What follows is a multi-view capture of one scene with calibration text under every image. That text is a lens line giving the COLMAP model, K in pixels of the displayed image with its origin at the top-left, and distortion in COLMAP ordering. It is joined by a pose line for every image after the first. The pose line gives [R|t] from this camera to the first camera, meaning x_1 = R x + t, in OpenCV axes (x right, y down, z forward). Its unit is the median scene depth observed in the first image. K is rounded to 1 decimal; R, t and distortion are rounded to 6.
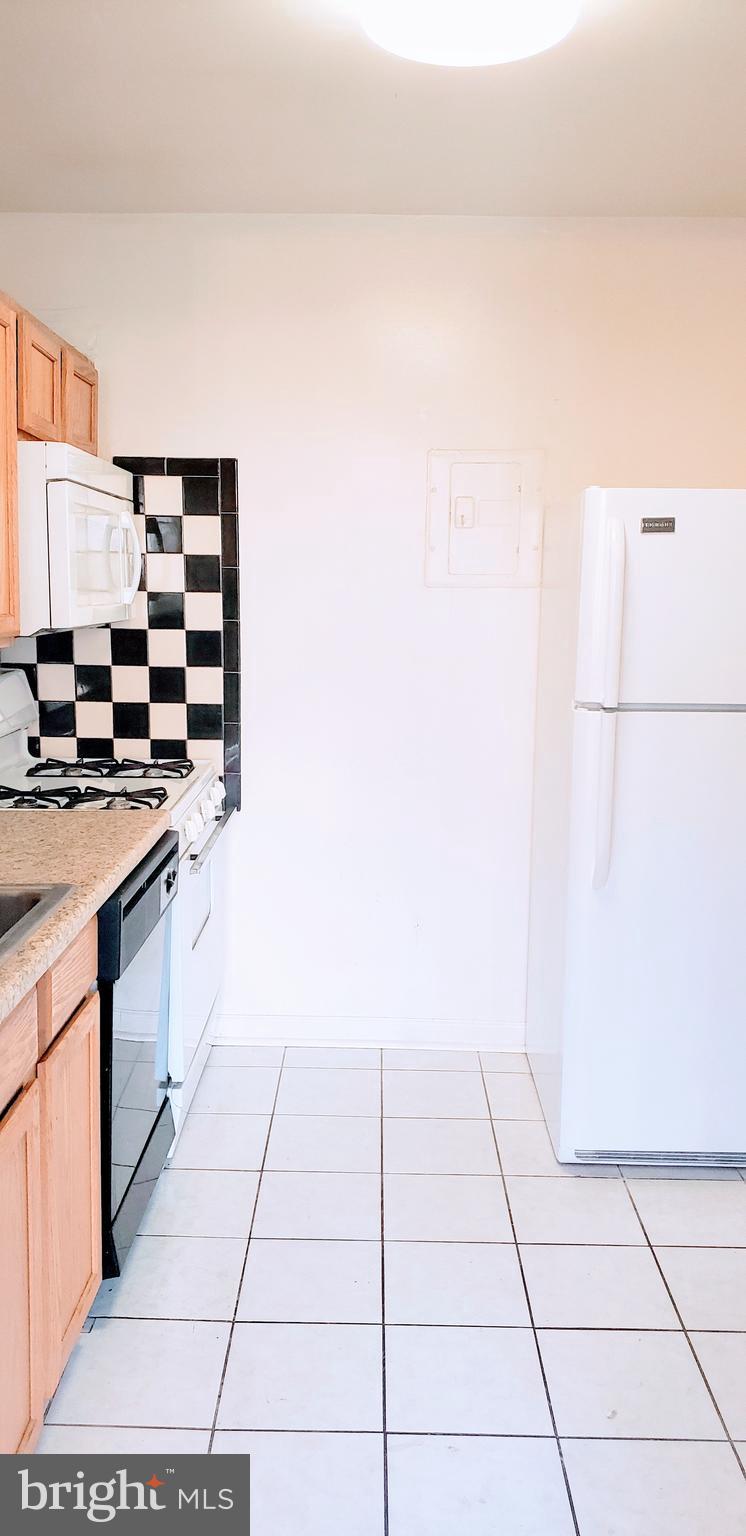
lens RADIAL K [[1169.9, 0, 373.0], [0, 1169.9, 768.0], [0, 0, 1]] dist [0.037199, 0.001127]
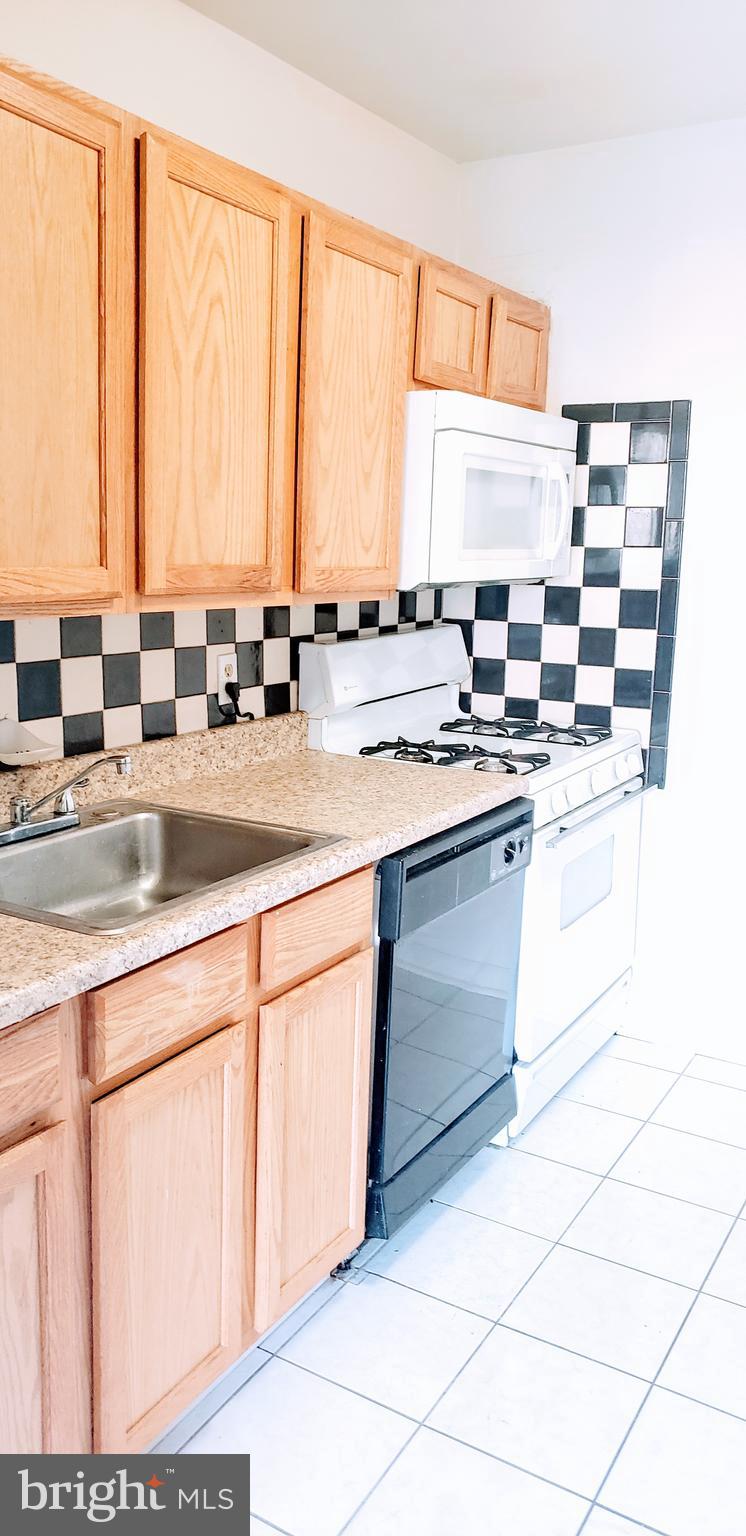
lens RADIAL K [[1169.9, 0, 373.0], [0, 1169.9, 768.0], [0, 0, 1]] dist [0.037199, 0.001127]
pose [[0.862325, 0.099277, -0.496528, 0.148596], [-0.085888, 0.995060, 0.049792, -0.005525], [0.499018, -0.000291, 0.866591, 0.094371]]
